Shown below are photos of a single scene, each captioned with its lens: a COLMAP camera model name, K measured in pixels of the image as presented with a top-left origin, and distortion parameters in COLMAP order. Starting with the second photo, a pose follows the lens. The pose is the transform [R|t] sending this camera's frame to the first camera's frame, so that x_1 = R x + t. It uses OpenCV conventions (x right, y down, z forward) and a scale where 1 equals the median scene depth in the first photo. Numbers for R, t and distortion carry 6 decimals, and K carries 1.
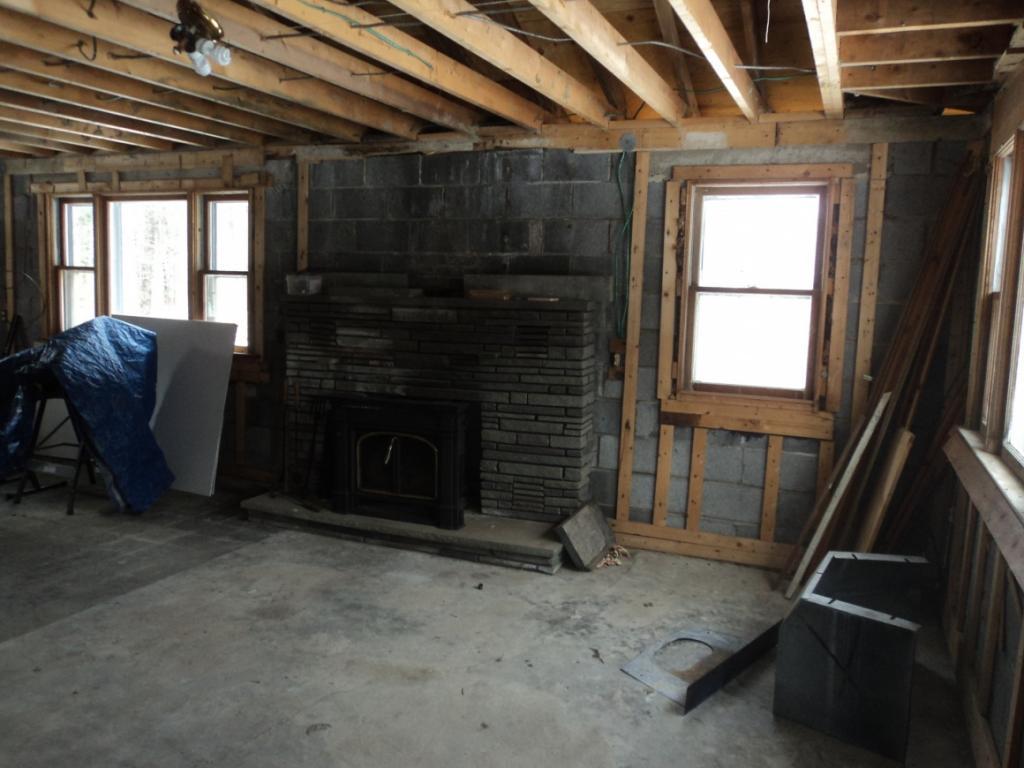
lens RADIAL K [[811.0, 0, 512.0], [0, 811.0, 384.0], [0, 0, 1]] dist [-0.028321, 0.003773]
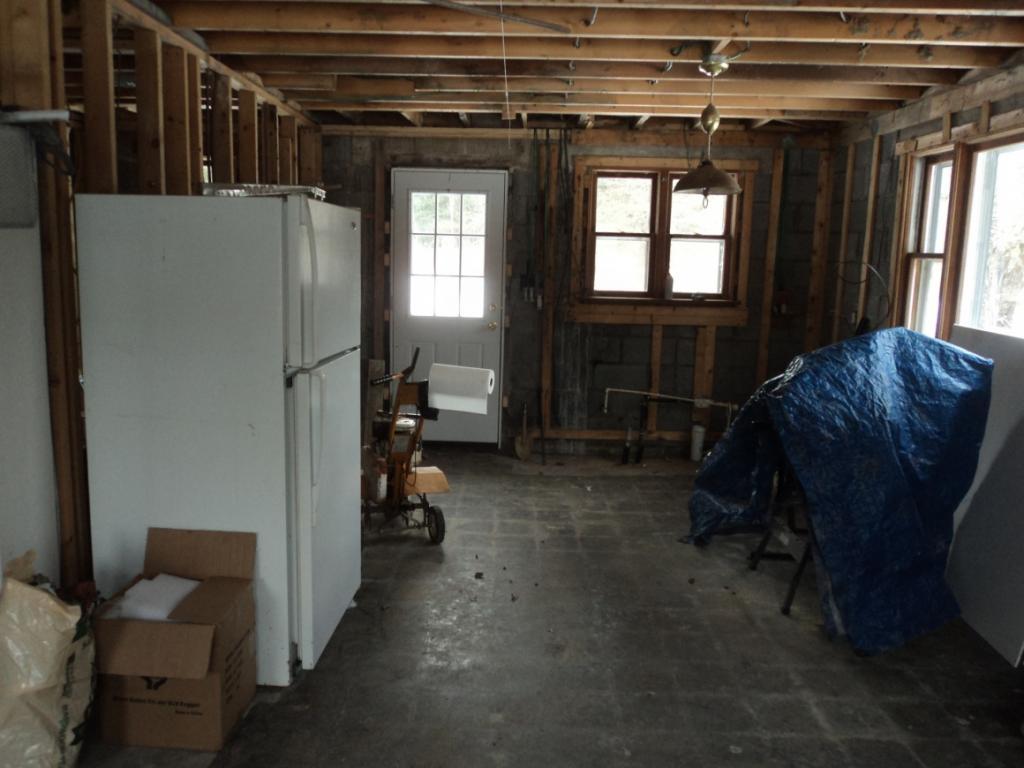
lens RADIAL K [[811.0, 0, 512.0], [0, 811.0, 384.0], [0, 0, 1]] dist [-0.028321, 0.003773]
pose [[0.388620, 0.124426, -0.912958, -0.033494], [-0.121606, 0.989099, 0.083039, -0.053665], [0.913338, 0.078750, 0.399515, 0.447795]]
